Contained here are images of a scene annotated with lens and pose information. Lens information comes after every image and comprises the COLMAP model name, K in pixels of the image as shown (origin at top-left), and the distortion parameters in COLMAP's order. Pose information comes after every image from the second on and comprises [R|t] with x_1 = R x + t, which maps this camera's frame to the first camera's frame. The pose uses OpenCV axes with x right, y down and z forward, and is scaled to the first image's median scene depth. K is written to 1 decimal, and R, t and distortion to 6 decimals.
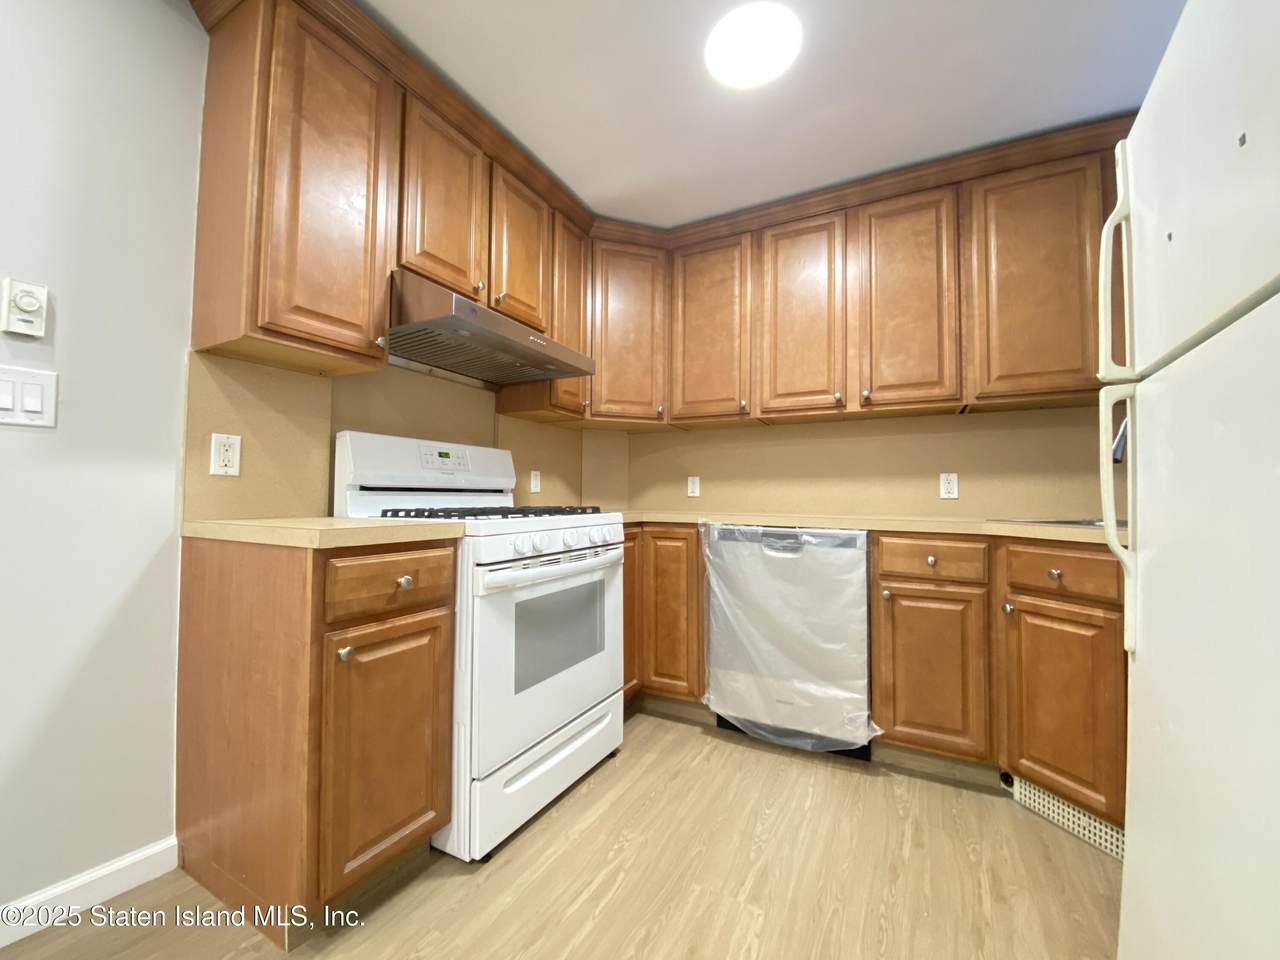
lens RADIAL K [[509.3, 0, 639.2], [0, 509.3, 475.2], [0, 0, 1]] dist [0.035728, -0.023736]
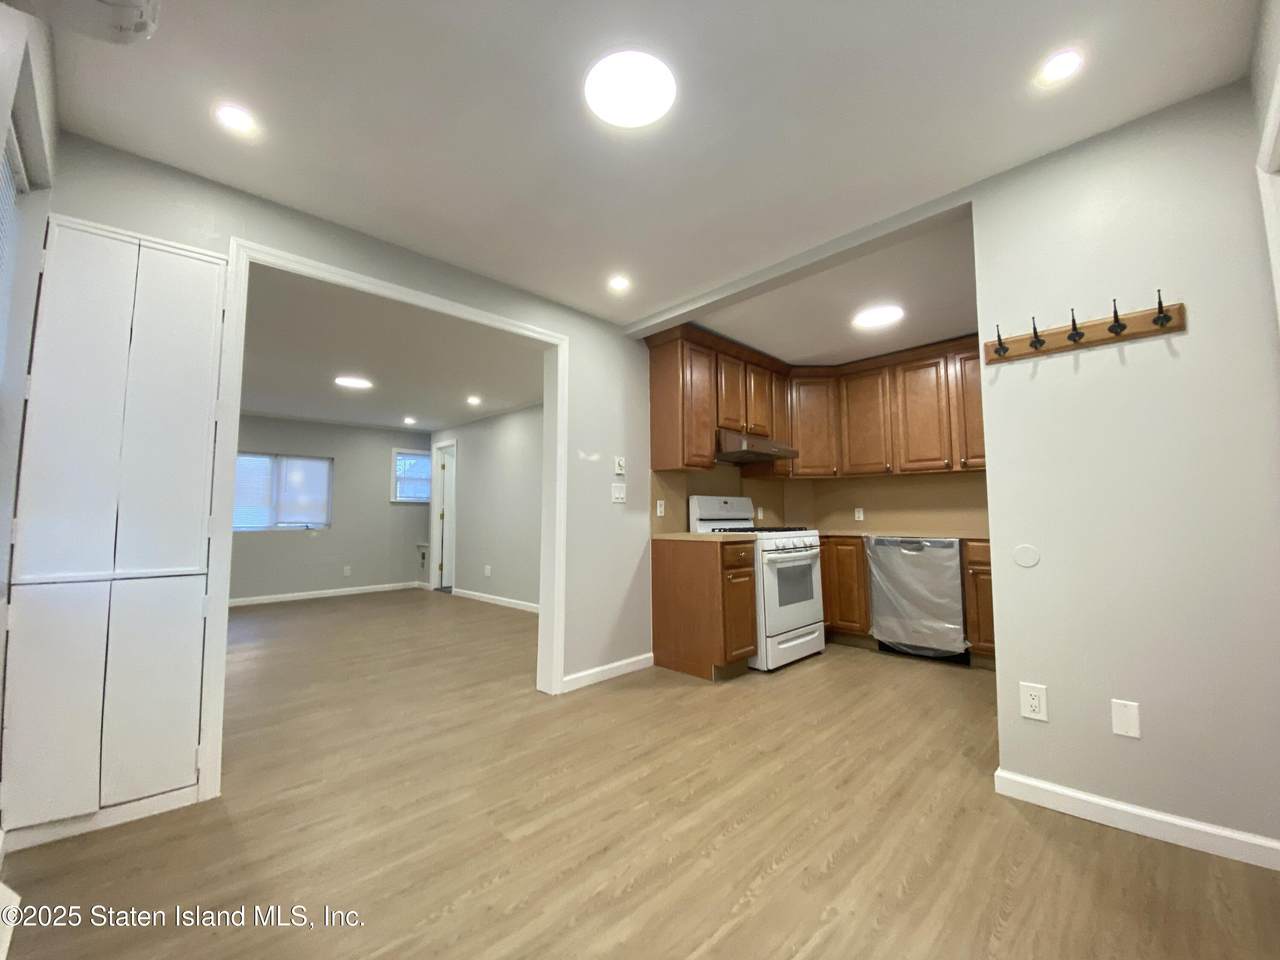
lens RADIAL K [[509.3, 0, 639.2], [0, 509.3, 475.2], [0, 0, 1]] dist [0.035728, -0.023736]
pose [[0.952124, -0.040725, -0.302987, -0.085151], [0.028435, 0.998588, -0.044866, -0.068656], [0.304386, 0.034103, 0.951938, -1.077677]]
